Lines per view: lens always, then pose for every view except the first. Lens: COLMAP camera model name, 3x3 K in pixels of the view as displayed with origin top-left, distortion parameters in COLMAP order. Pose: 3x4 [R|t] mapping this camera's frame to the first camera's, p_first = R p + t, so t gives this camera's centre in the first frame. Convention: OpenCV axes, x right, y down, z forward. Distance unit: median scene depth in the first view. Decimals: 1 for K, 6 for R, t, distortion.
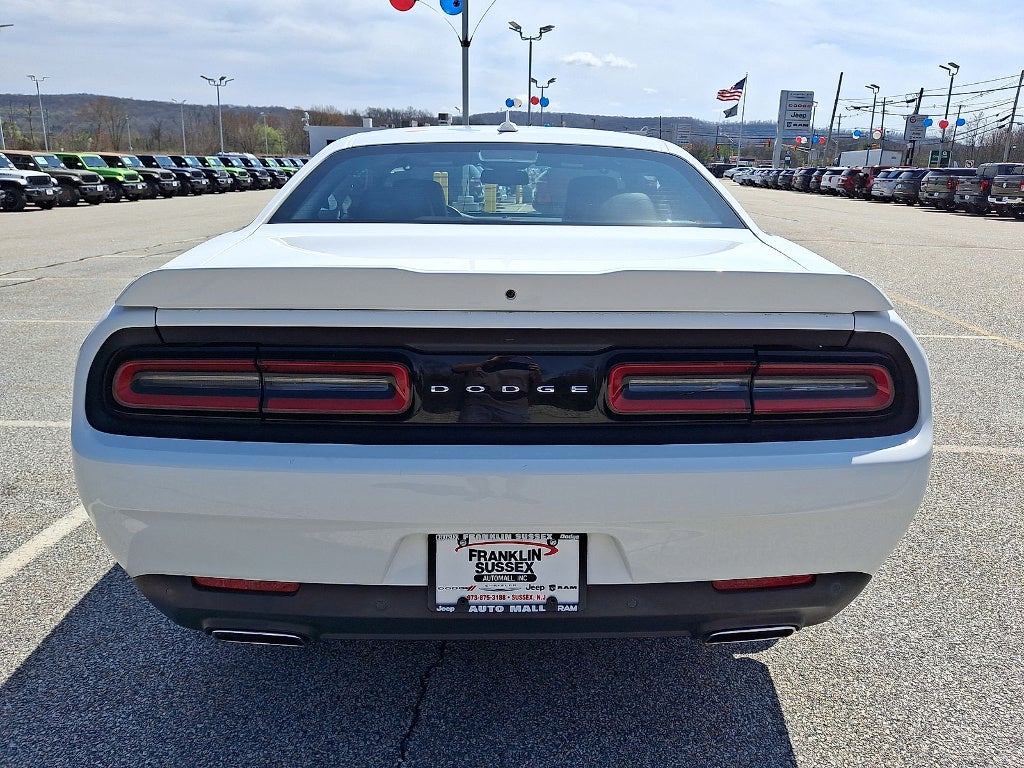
lens RADIAL K [[740.6, 0, 504.7], [0, 740.6, 361.3], [0, 0, 1]] dist [0.058450, -0.087209]
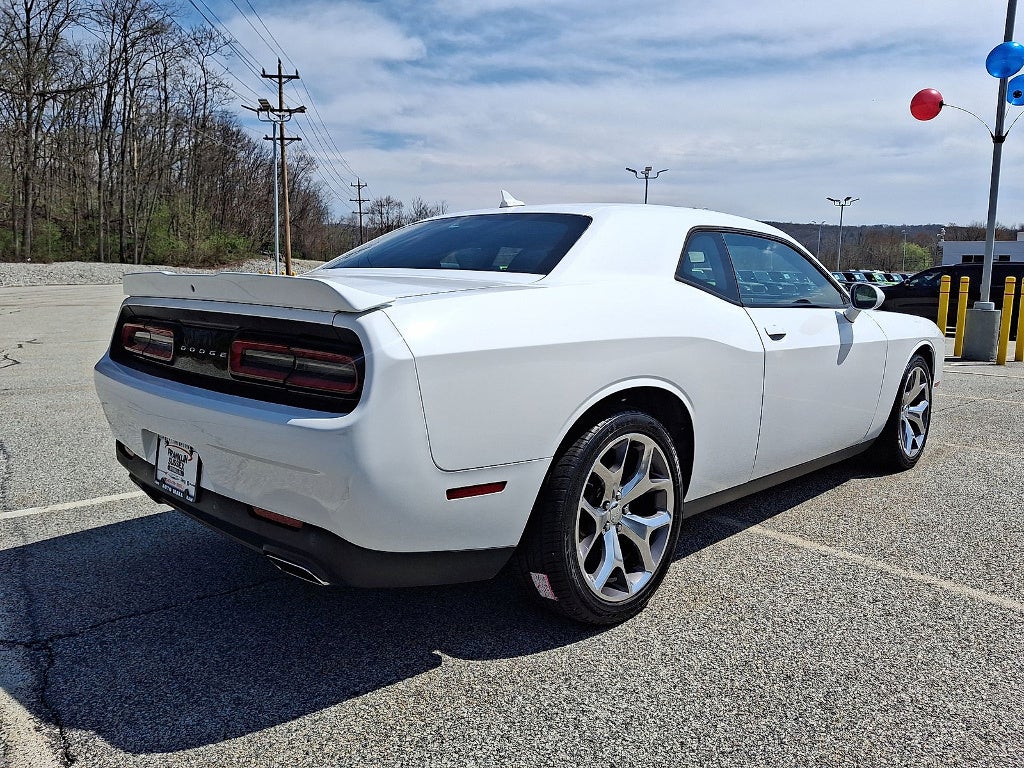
lens RADIAL K [[750.0, 0, 546.6], [0, 750.0, 358.8], [0, 0, 1]] dist [0.032263, -0.094176]
pose [[0.726631, 0.074027, -0.683028, 1.488279], [-0.180131, 0.979926, -0.085425, 0.052760], [0.662993, 0.185107, 0.725379, 0.307175]]
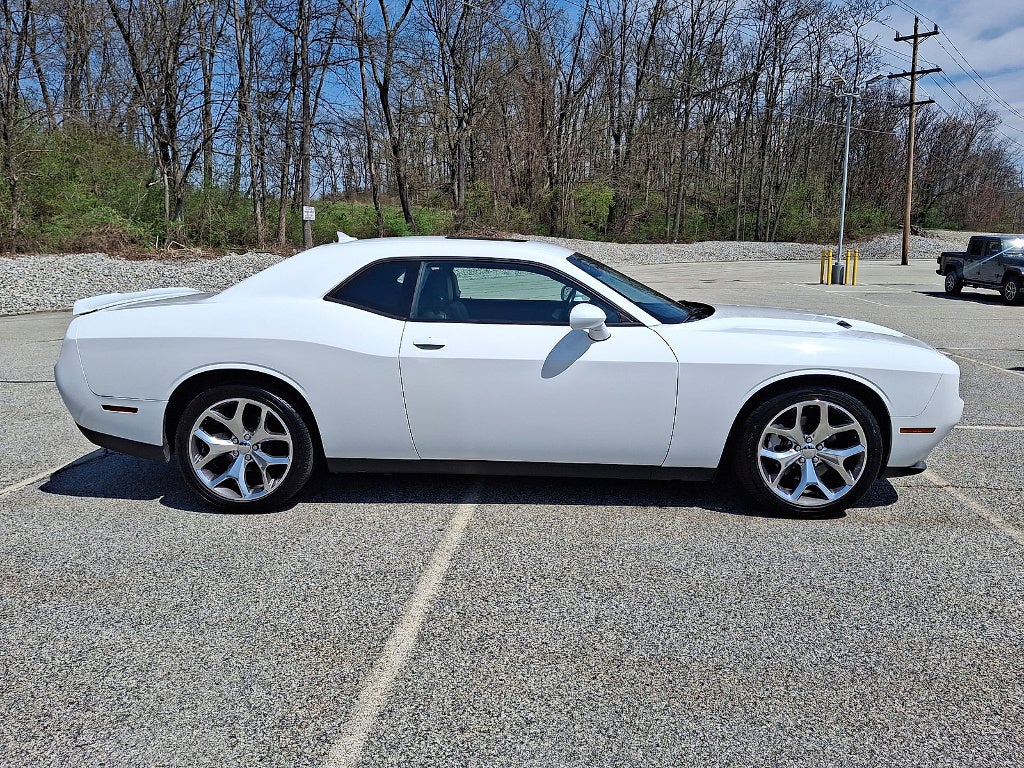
lens RADIAL K [[740.6, 0, 504.7], [0, 740.6, 361.3], [0, 0, 1]] dist [0.058450, -0.087209]
pose [[-0.062911, 0.139322, -0.988247, 2.835525], [-0.245549, 0.957609, 0.150634, -0.622206], [0.967341, 0.252139, -0.026034, 2.349422]]
